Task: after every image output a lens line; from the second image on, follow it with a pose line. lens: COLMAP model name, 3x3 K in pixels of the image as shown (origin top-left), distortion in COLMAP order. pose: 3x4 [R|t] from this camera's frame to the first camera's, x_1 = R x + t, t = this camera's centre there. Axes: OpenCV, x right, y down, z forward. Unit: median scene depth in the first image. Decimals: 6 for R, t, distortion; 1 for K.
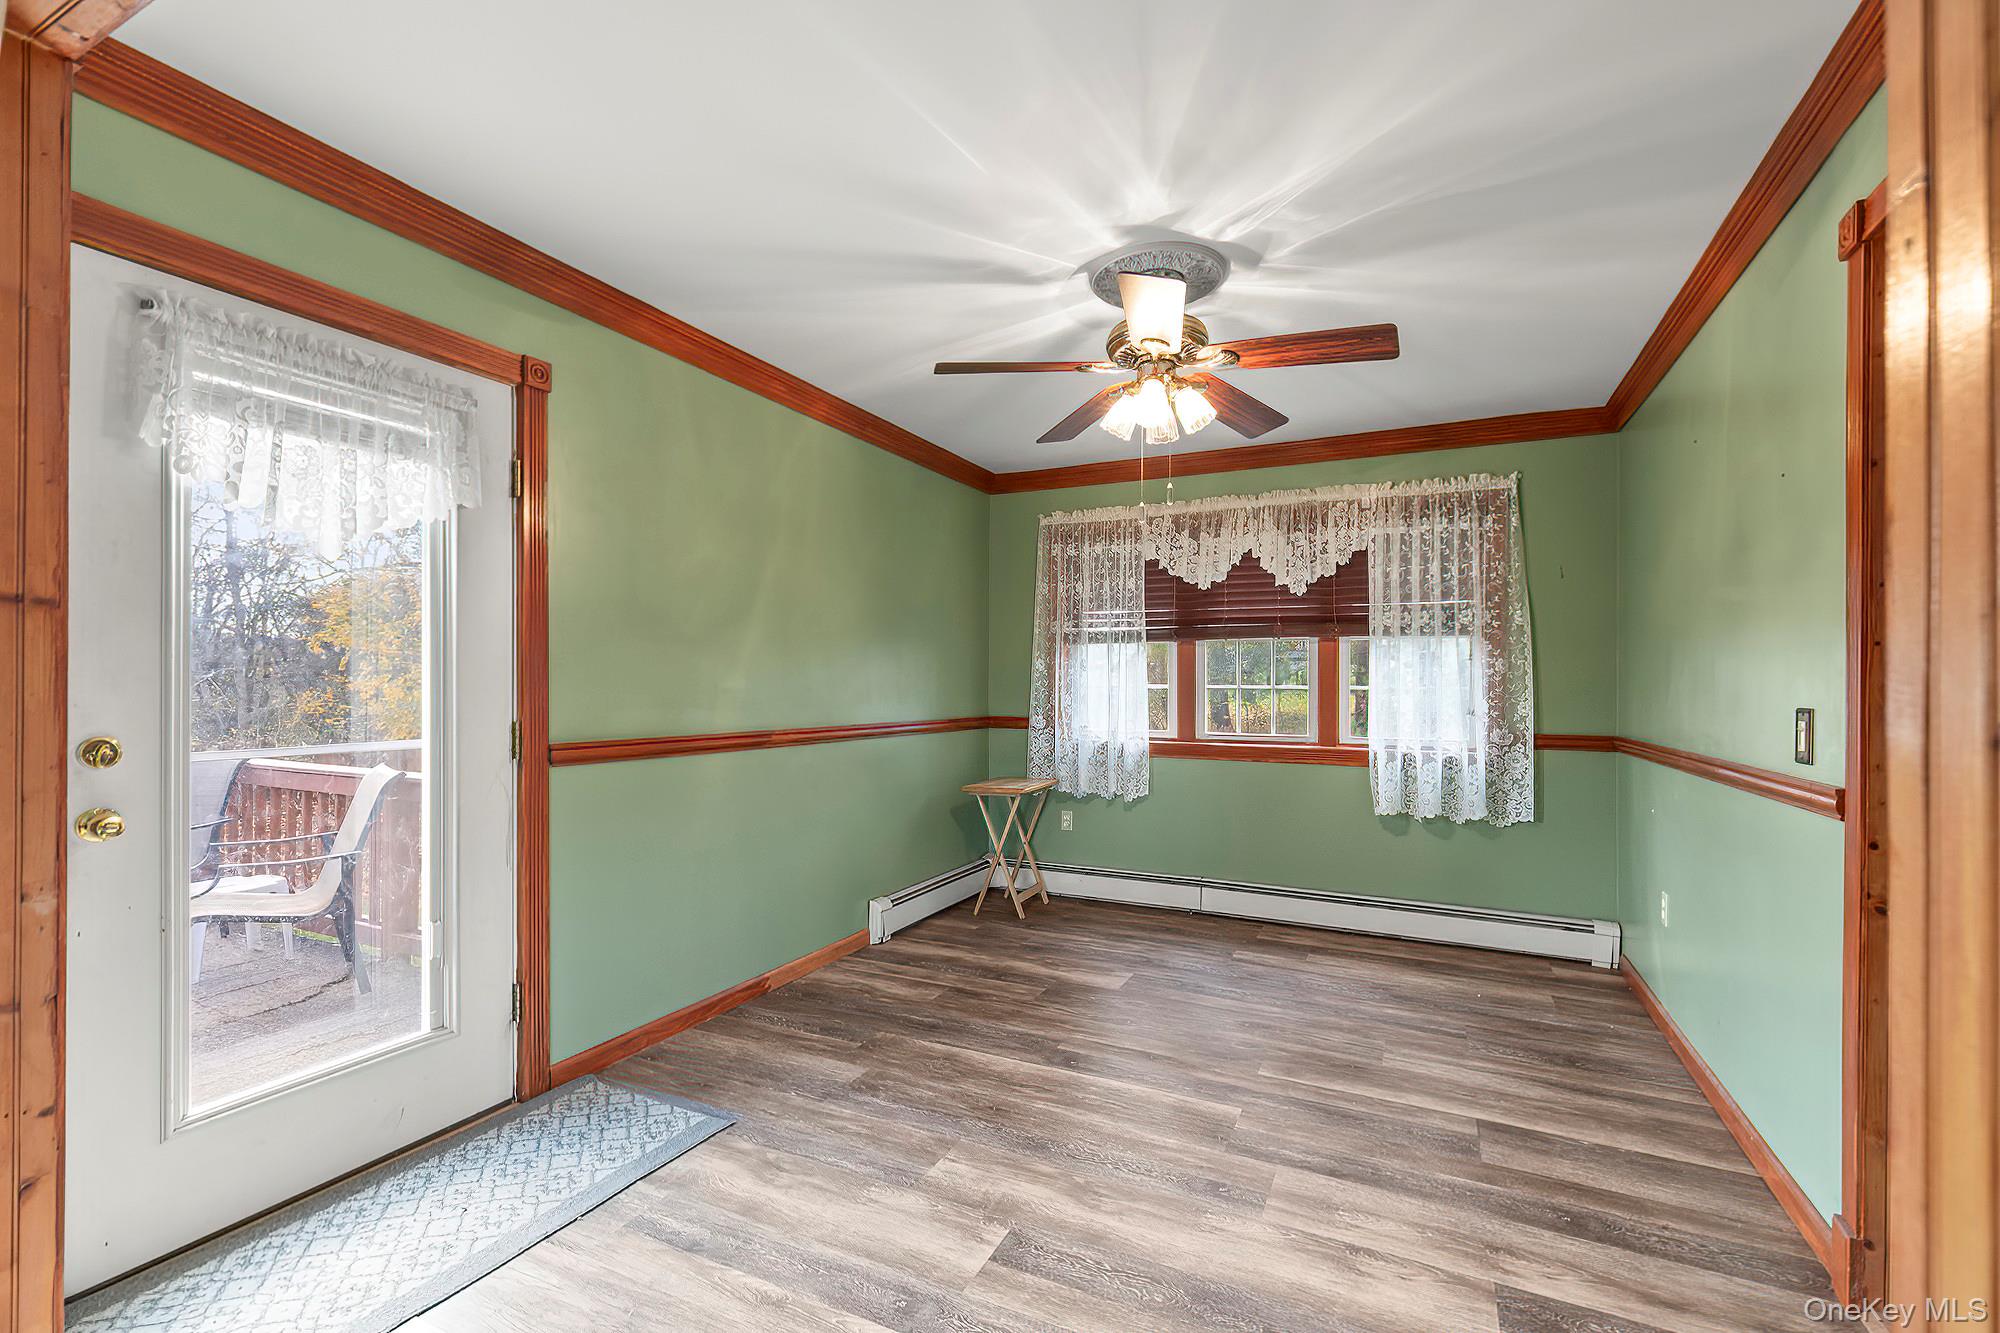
lens RADIAL K [[861.9, 0, 1006.1], [0, 861.9, 693.1], [0, 0, 1]] dist [-0.000971, -0.000236]
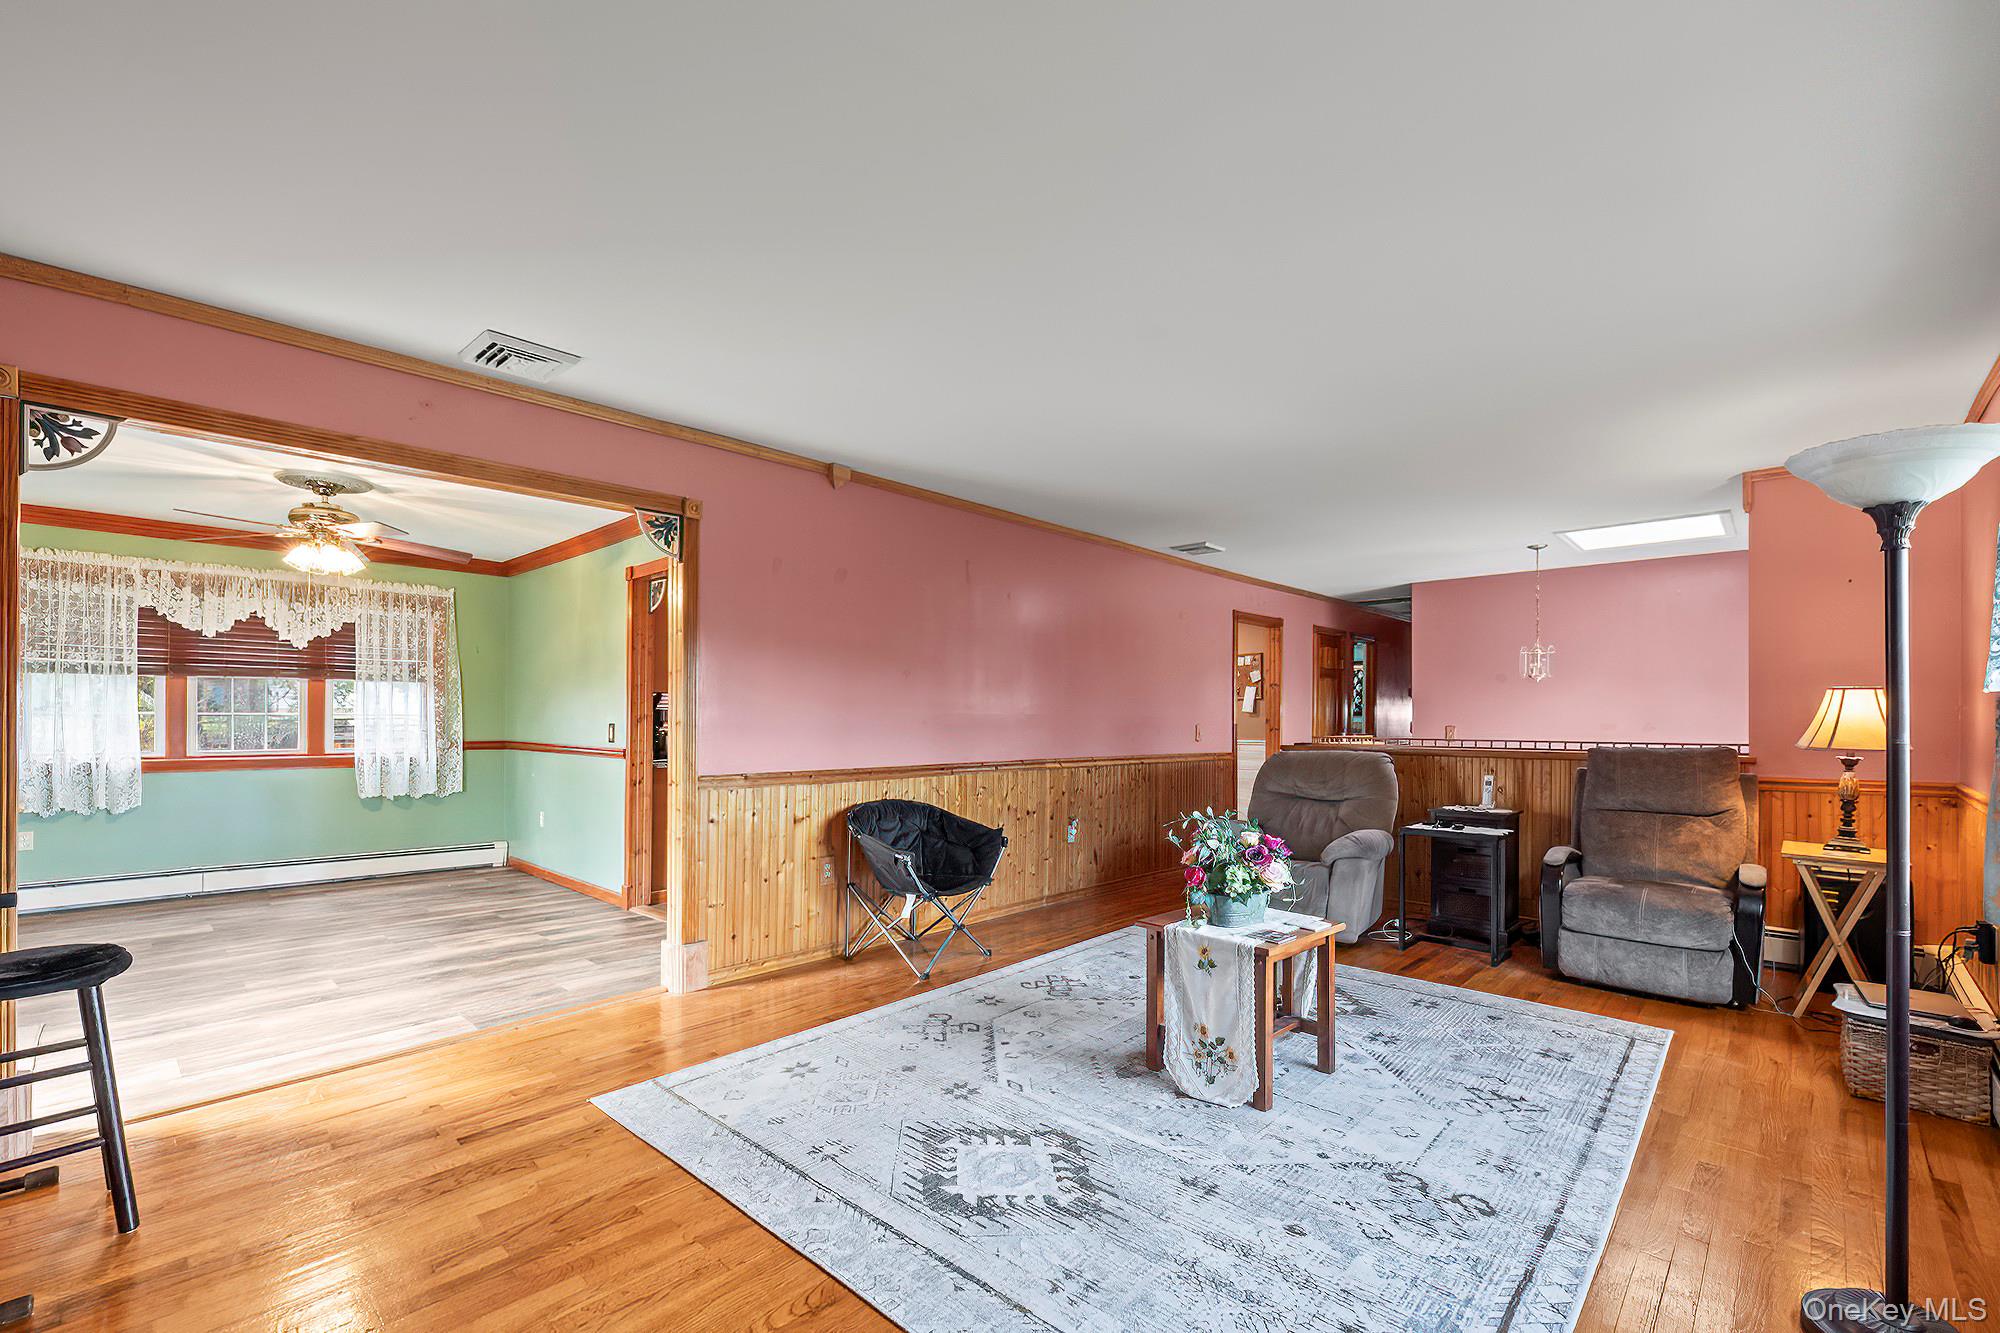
lens RADIAL K [[861.9, 0, 1006.1], [0, 861.9, 693.1], [0, 0, 1]] dist [-0.000971, -0.000236]
pose [[0.295772, 0.020683, 0.955035, -0.683001], [0.001127, 0.999757, -0.022001, -0.009455], [-0.955258, 0.007583, 0.295677, -0.530506]]
